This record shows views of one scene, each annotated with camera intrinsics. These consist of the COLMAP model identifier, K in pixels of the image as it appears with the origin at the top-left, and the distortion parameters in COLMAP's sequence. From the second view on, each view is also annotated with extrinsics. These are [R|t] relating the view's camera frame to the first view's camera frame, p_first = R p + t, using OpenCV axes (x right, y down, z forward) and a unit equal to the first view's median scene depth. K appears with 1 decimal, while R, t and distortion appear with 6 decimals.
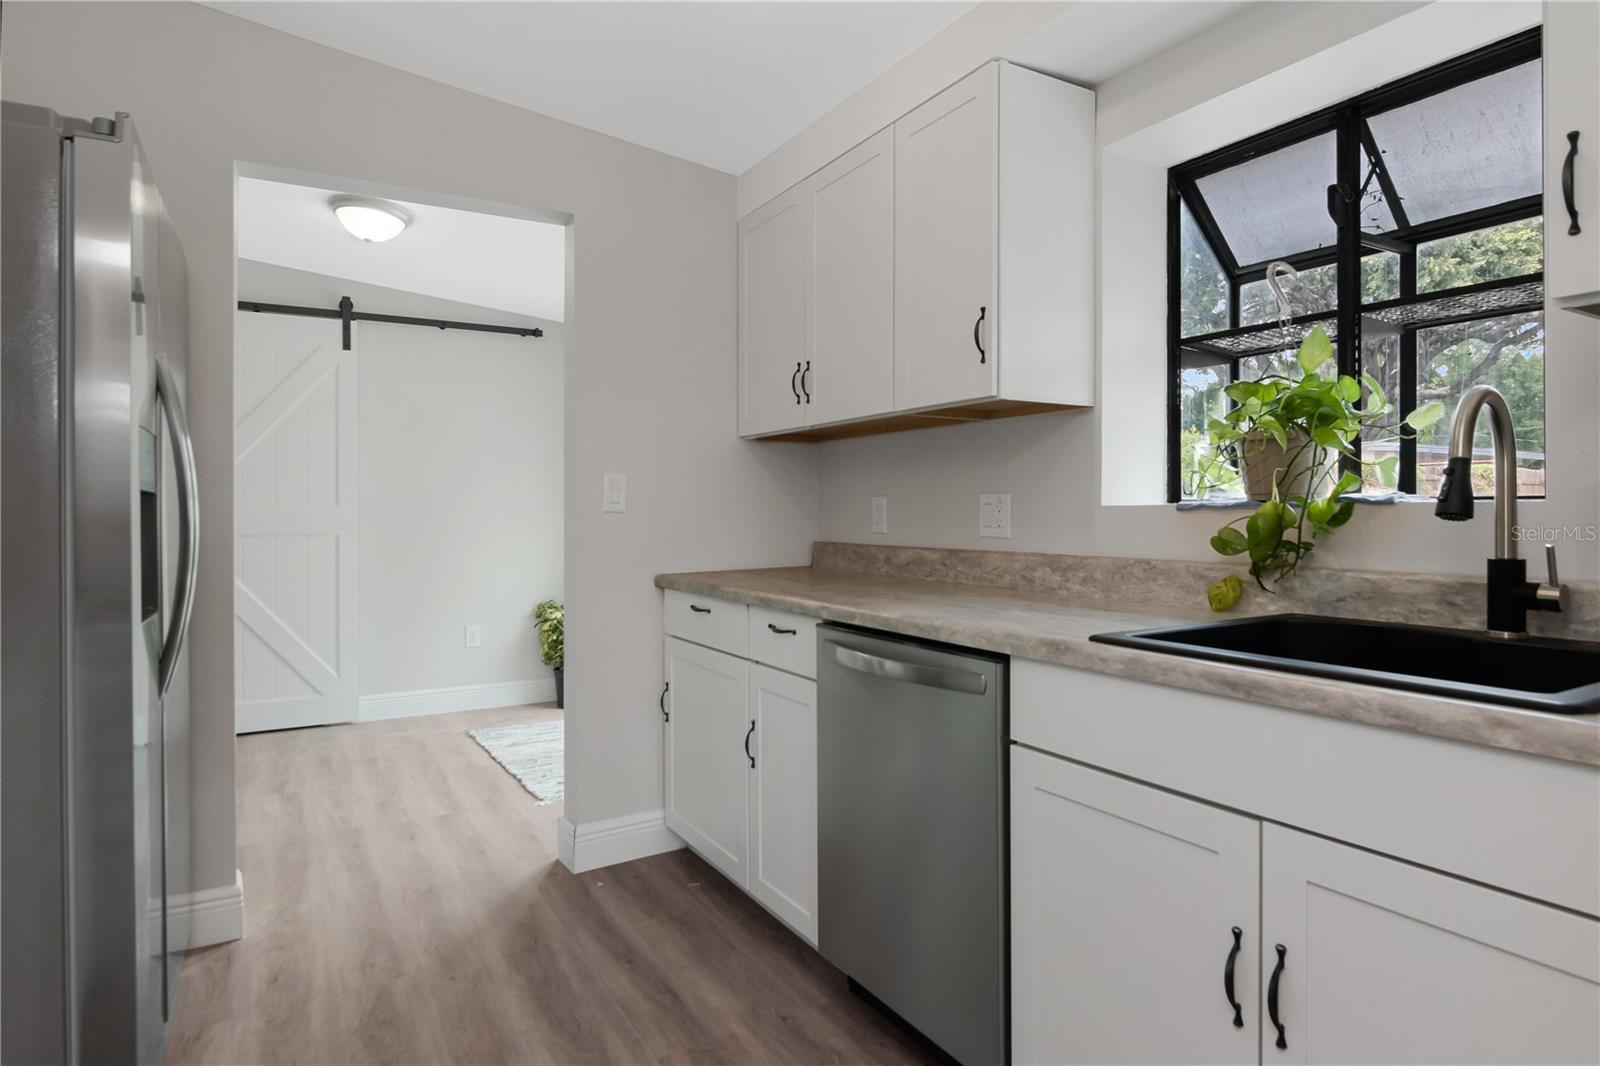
lens RADIAL K [[892.1, 0, 798.5], [0, 892.1, 501.8], [0, 0, 1]] dist [-0.000007, -0.012628]
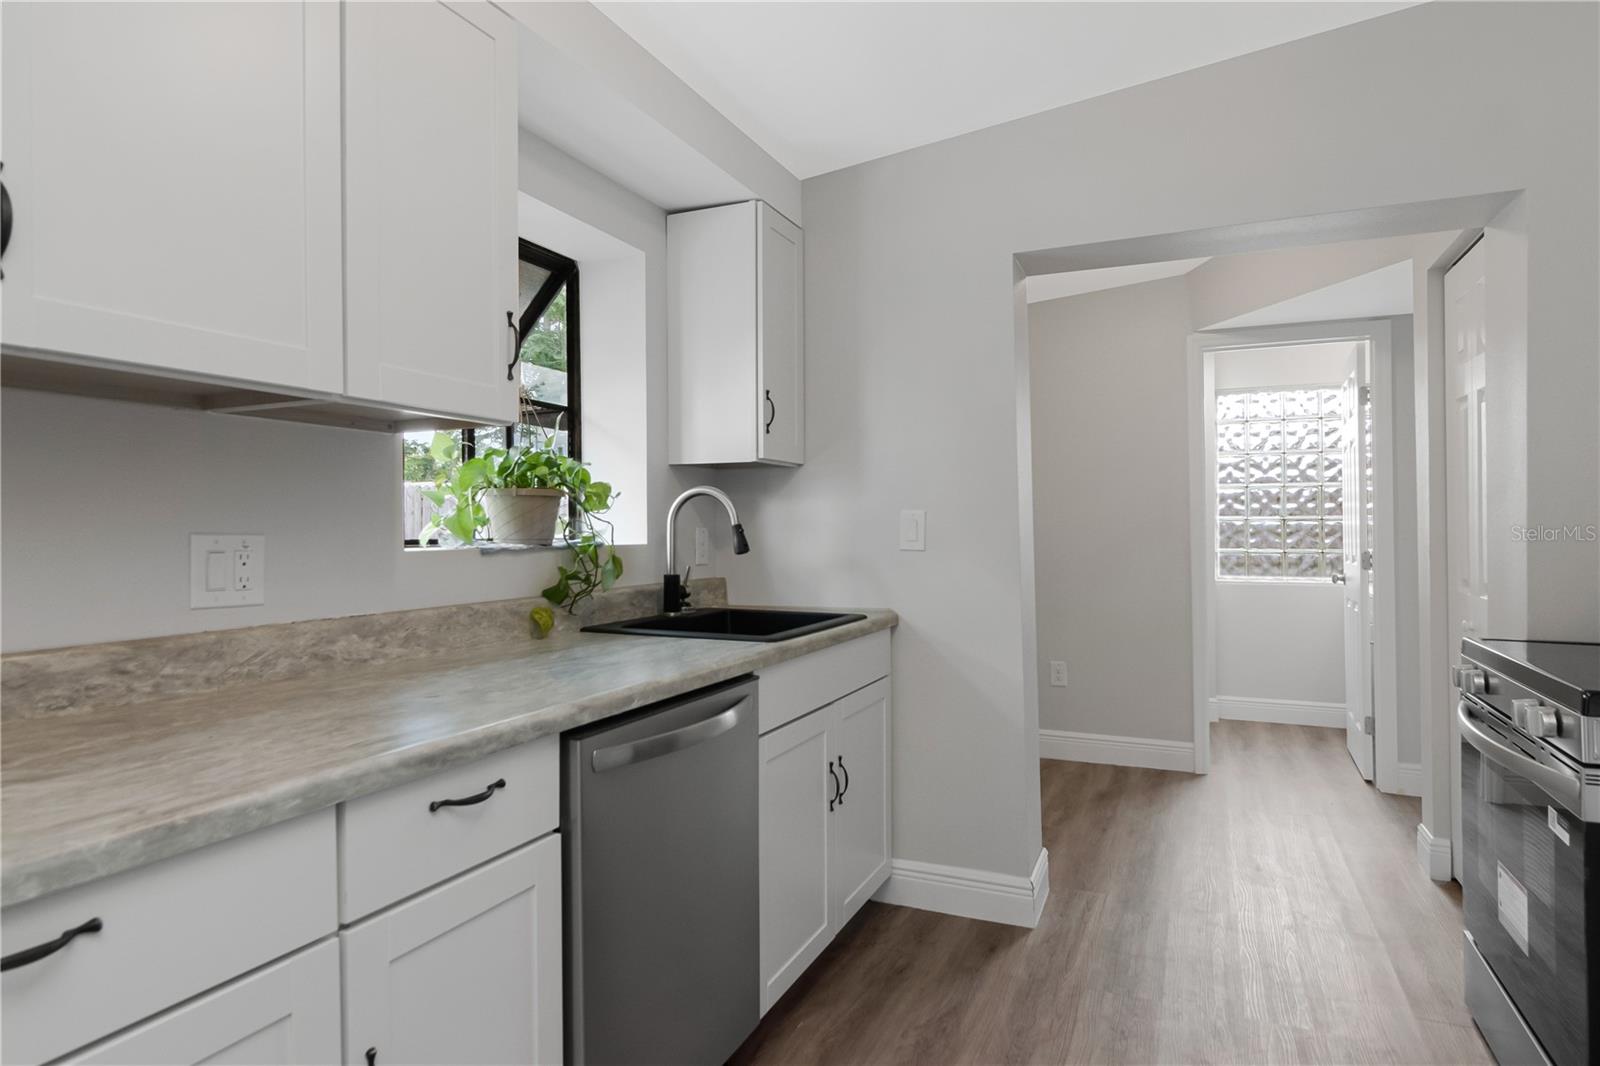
lens RADIAL K [[890.1, 0, 807.6], [0, 890.1, 532.5], [0, 0, 1]] dist [-0.000002, -0.009179]
pose [[-0.588166, 0.001632, 0.808739, -0.513463], [-0.005168, 0.999970, -0.005777, -0.009361], [-0.808724, -0.007578, -0.588140, 1.053064]]
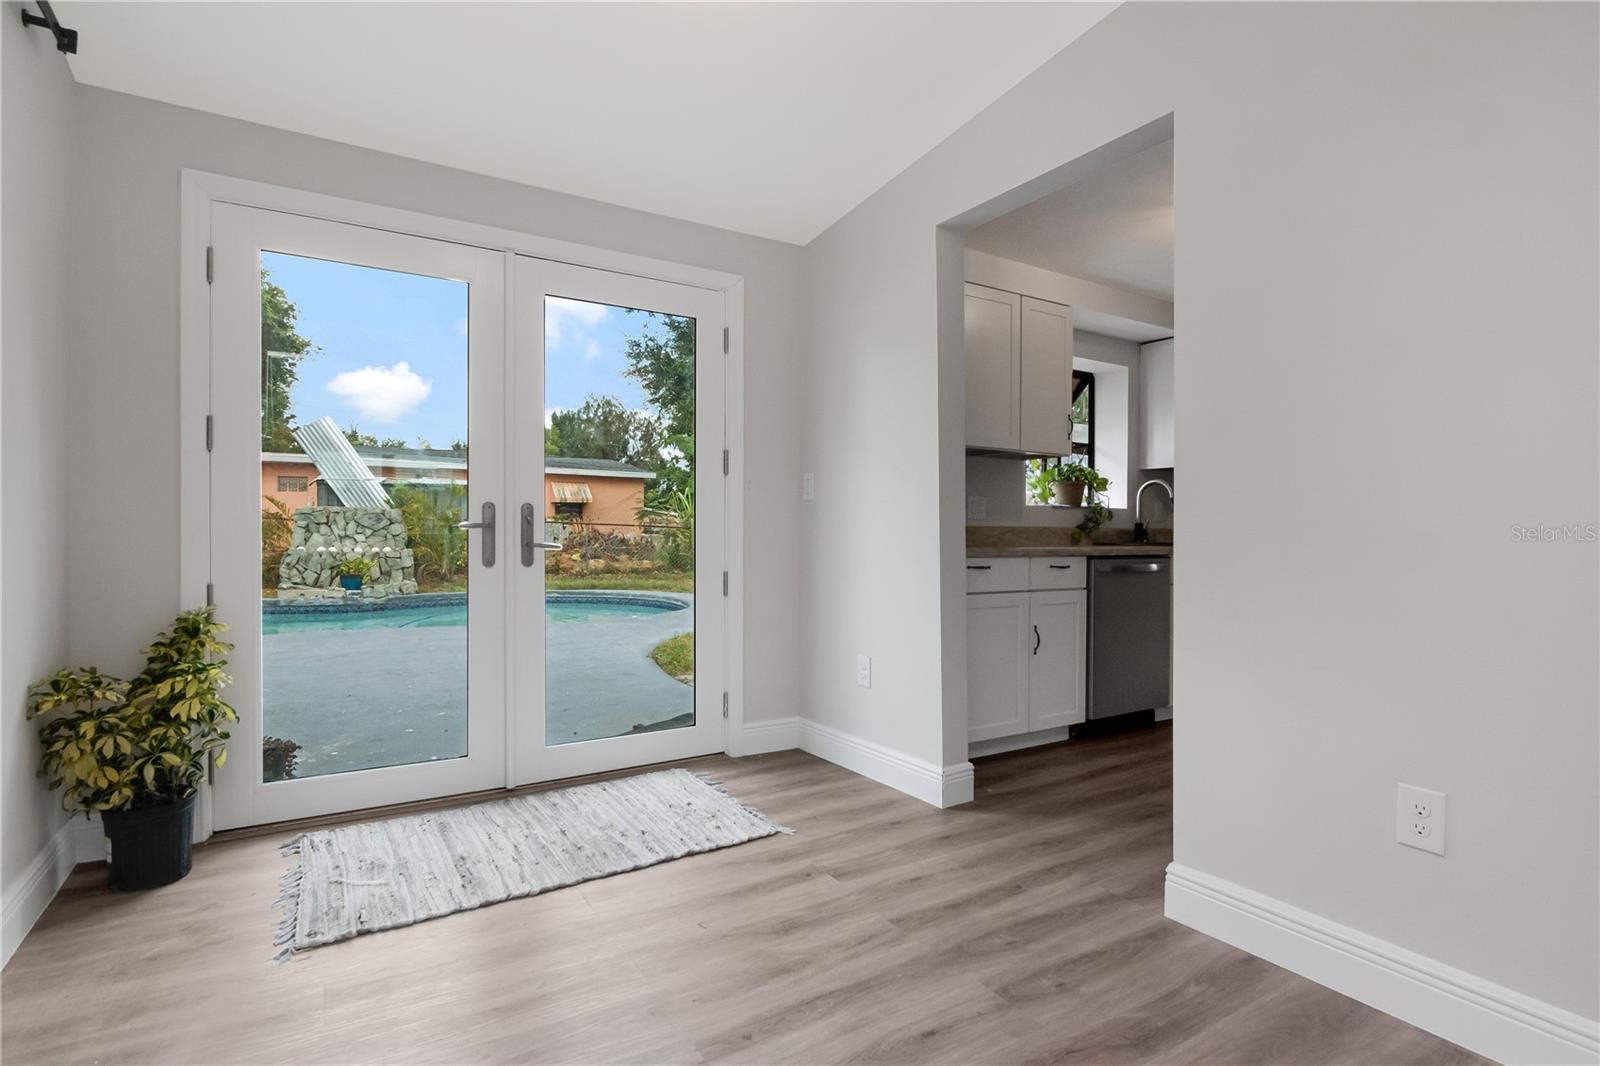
lens RADIAL K [[793.1, 0, 805.2], [0, 793.1, 534.2], [0, 0, 1]] dist [-0.001640, -0.008476]
pose [[-0.035020, -0.000636, 0.999386, -1.465959], [-0.023338, 0.999728, -0.000181, 0.082211], [-0.999114, -0.023330, -0.035025, 1.441147]]
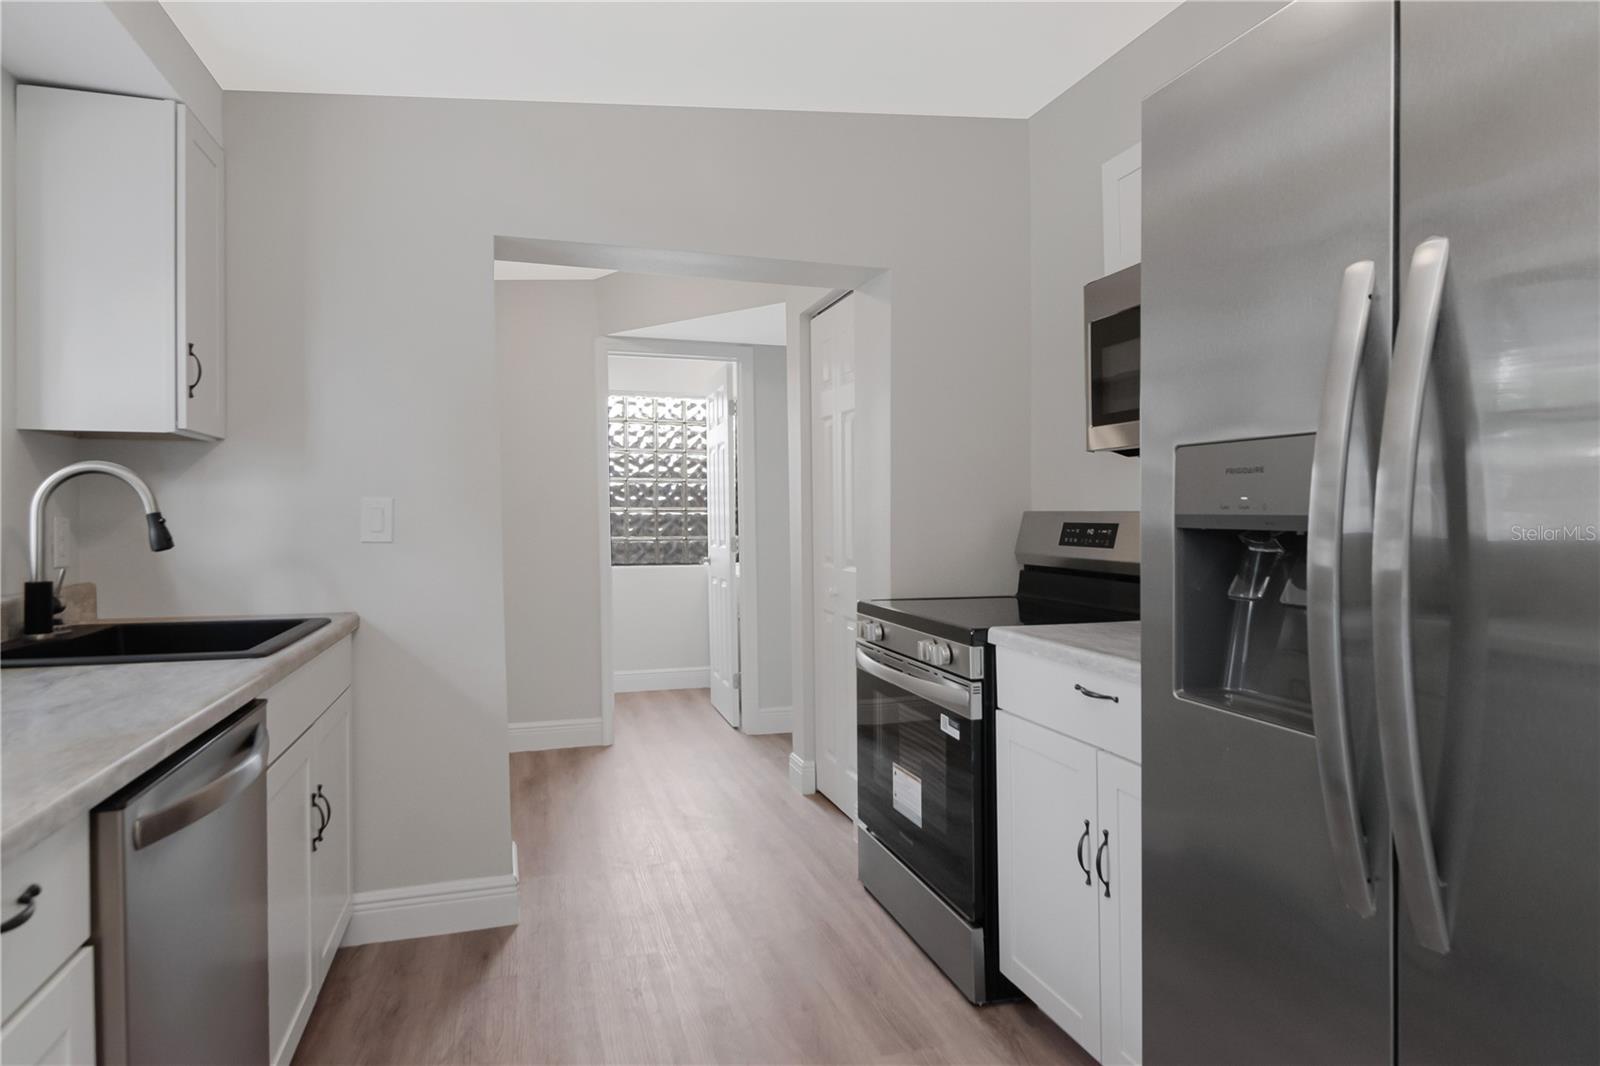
lens RADIAL K [[894.1, 0, 803.9], [0, 894.1, 515.5], [0, 0, 1]] dist [-0.003038, -0.015723]
pose [[-0.976543, 0.007076, 0.215204, -0.368975], [0.004118, 0.999891, -0.014193, -0.008019], [-0.215281, -0.012974, -0.976466, 1.164033]]
